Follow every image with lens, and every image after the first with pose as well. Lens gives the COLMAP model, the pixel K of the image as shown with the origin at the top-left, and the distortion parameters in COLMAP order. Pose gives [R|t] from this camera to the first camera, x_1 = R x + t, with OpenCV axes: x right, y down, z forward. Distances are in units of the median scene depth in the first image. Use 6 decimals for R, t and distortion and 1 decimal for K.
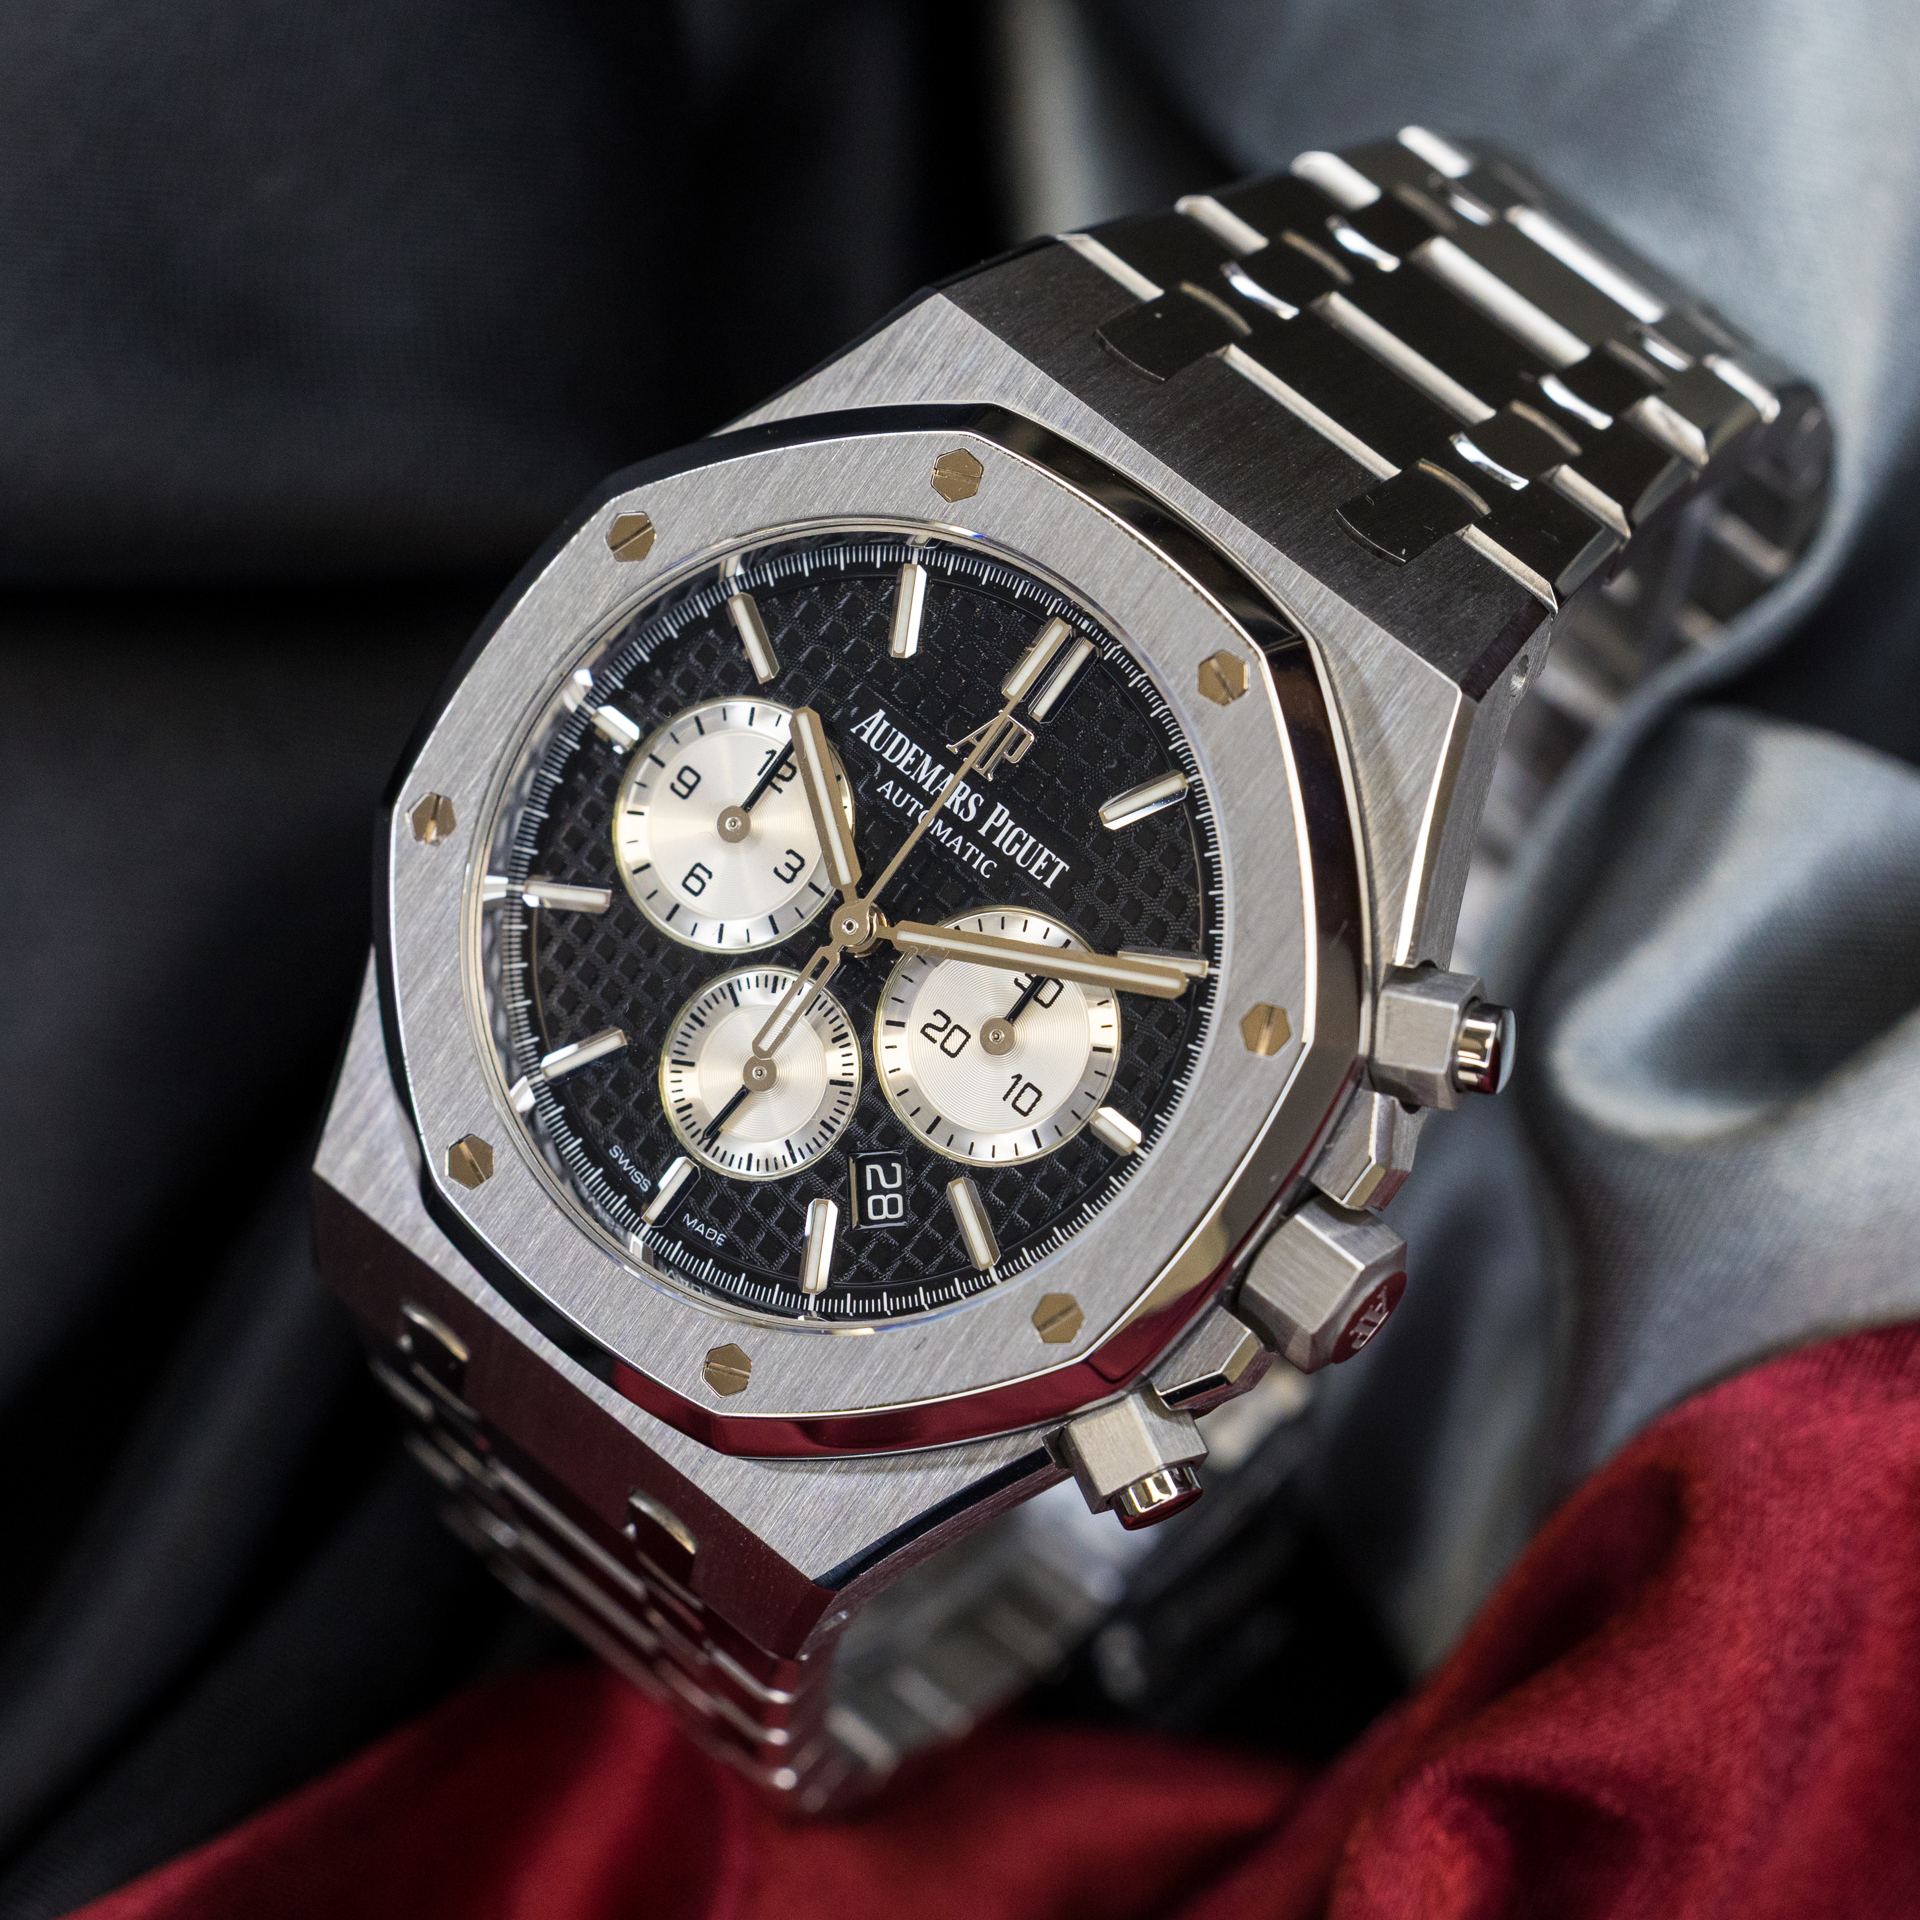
lens RADIAL K [[9062.6, 0, 960.0], [0, 9062.6, 960.0], [0, 0, 1]] dist [0.272087, 0.745774]
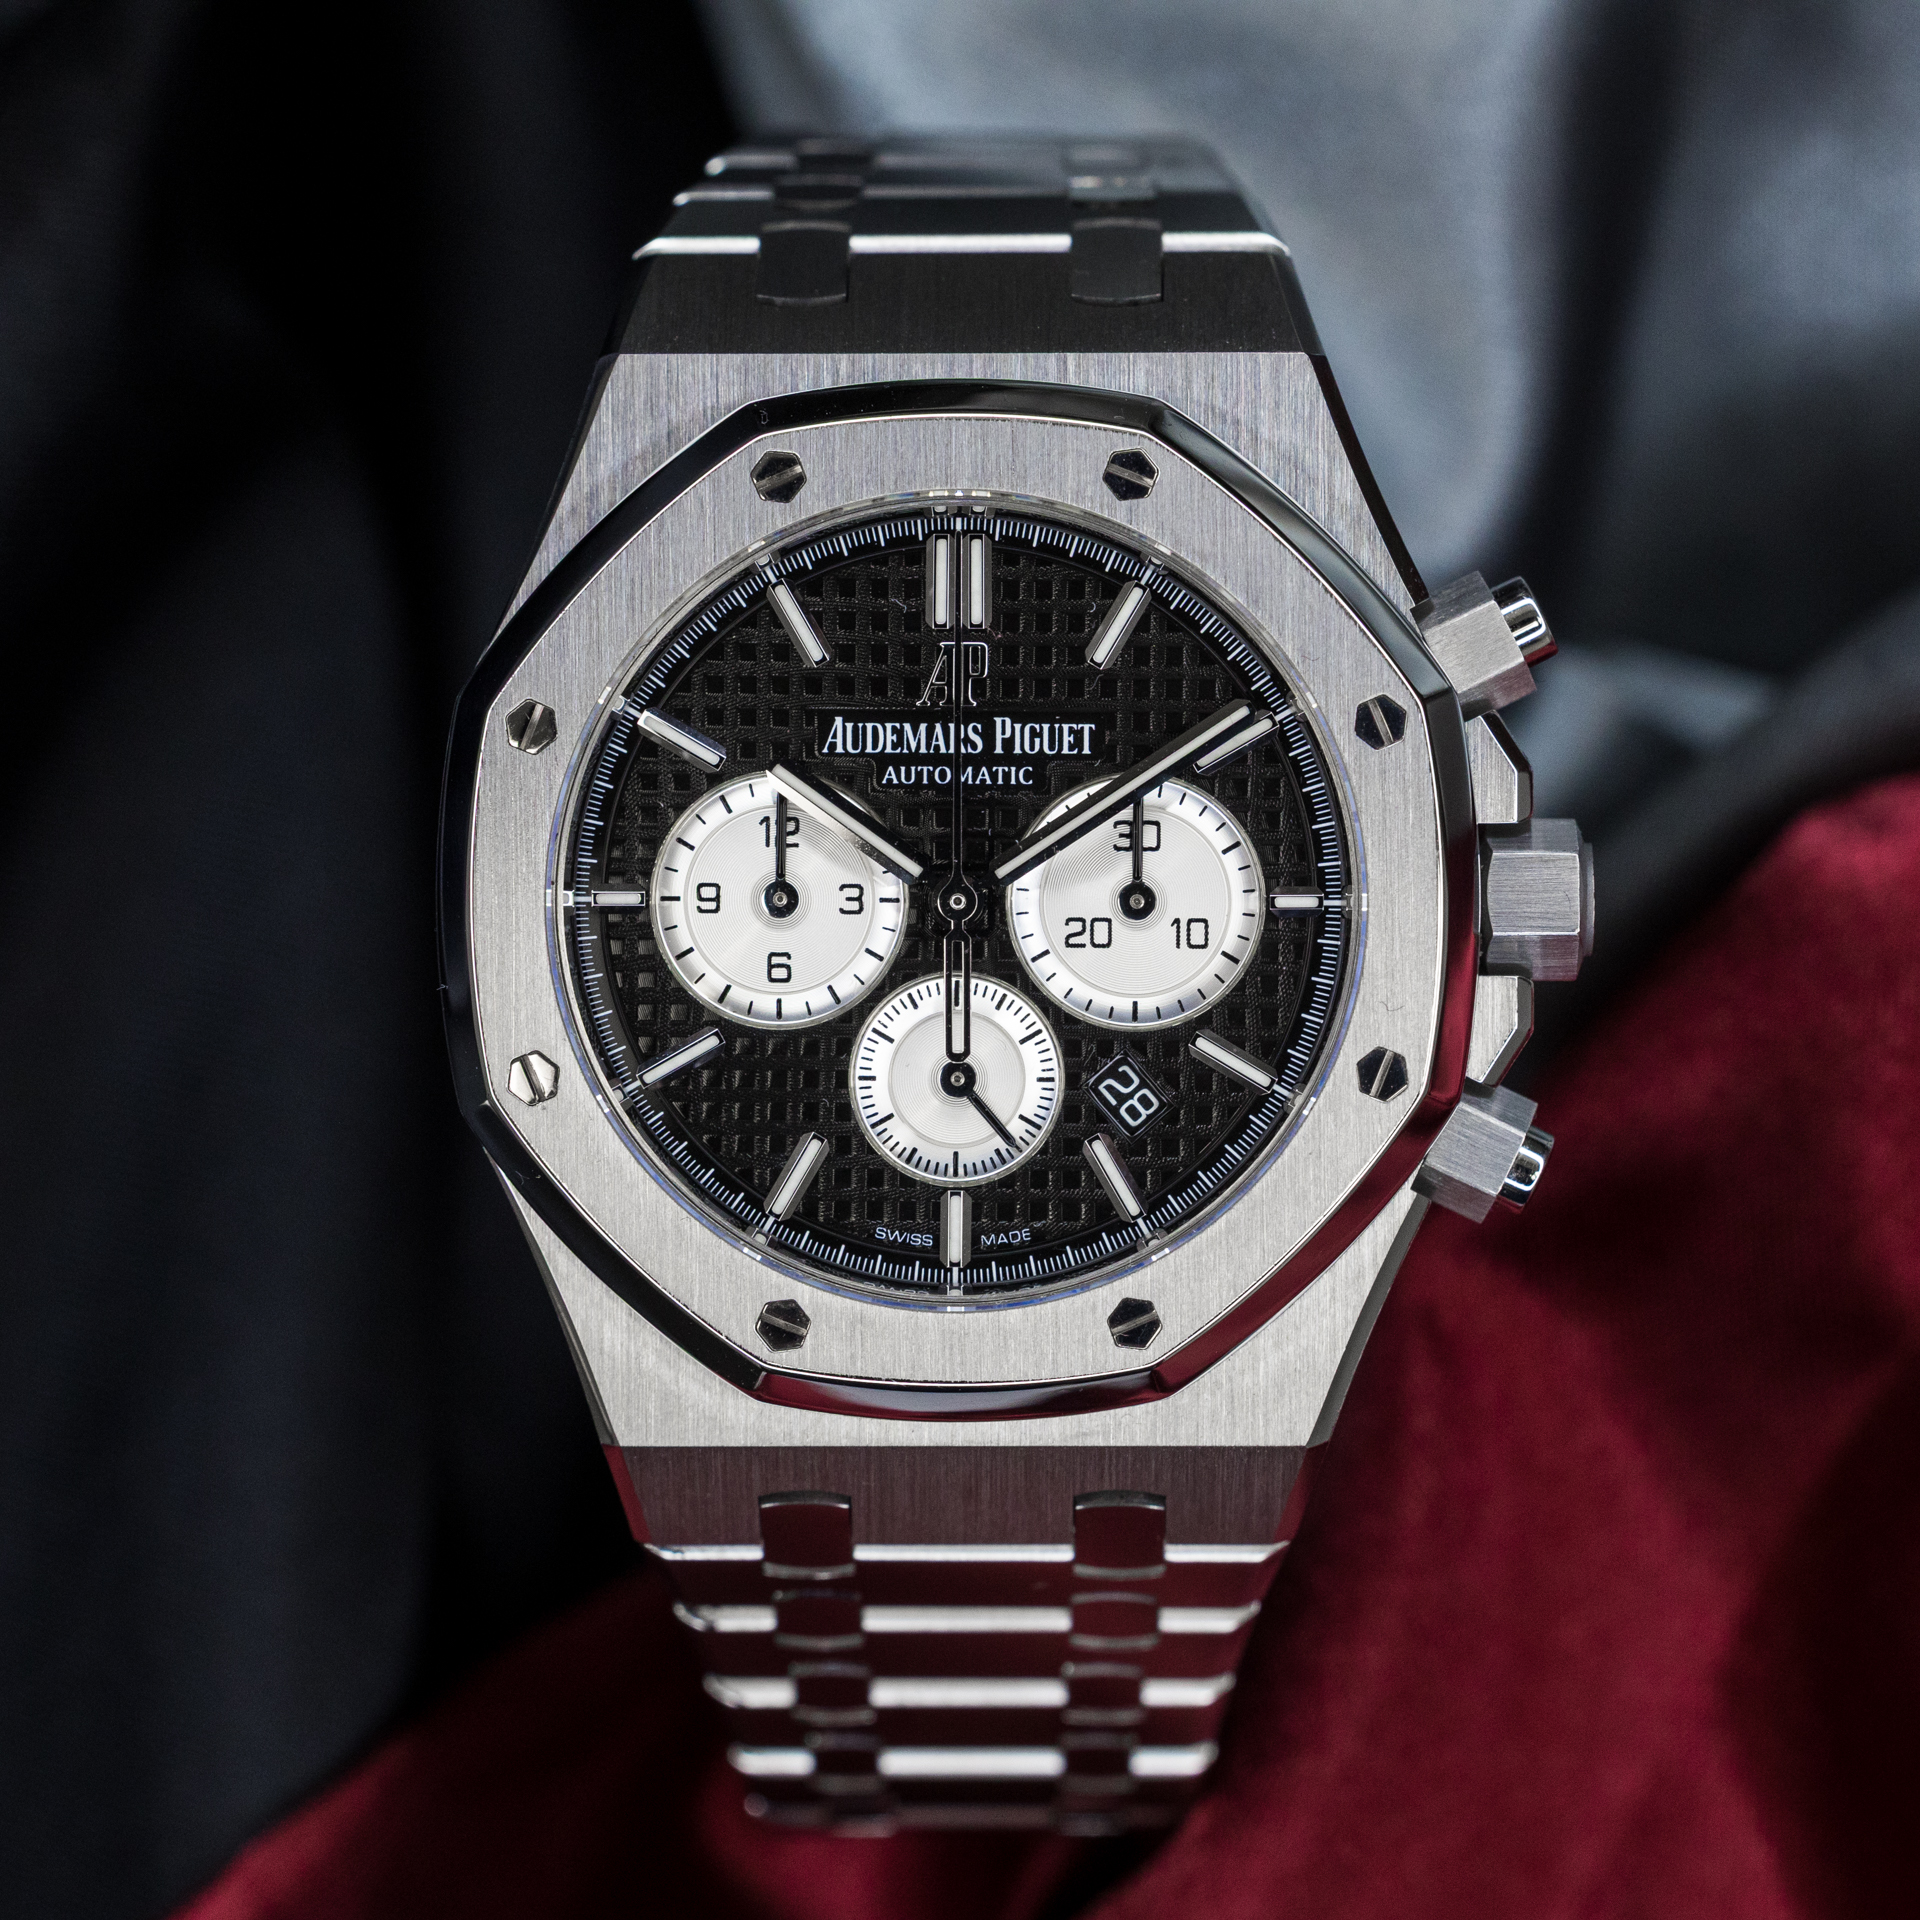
lens RADIAL K [[9062.6, 0, 960.0], [0, 9062.6, 960.0], [0, 0, 1]] dist [0.272087, 0.745774]
pose [[0.744624, -0.584517, 0.322296, -0.338824], [0.588355, 0.802805, 0.096651, -0.095276], [-0.315235, 0.117656, 0.941692, 0.053604]]
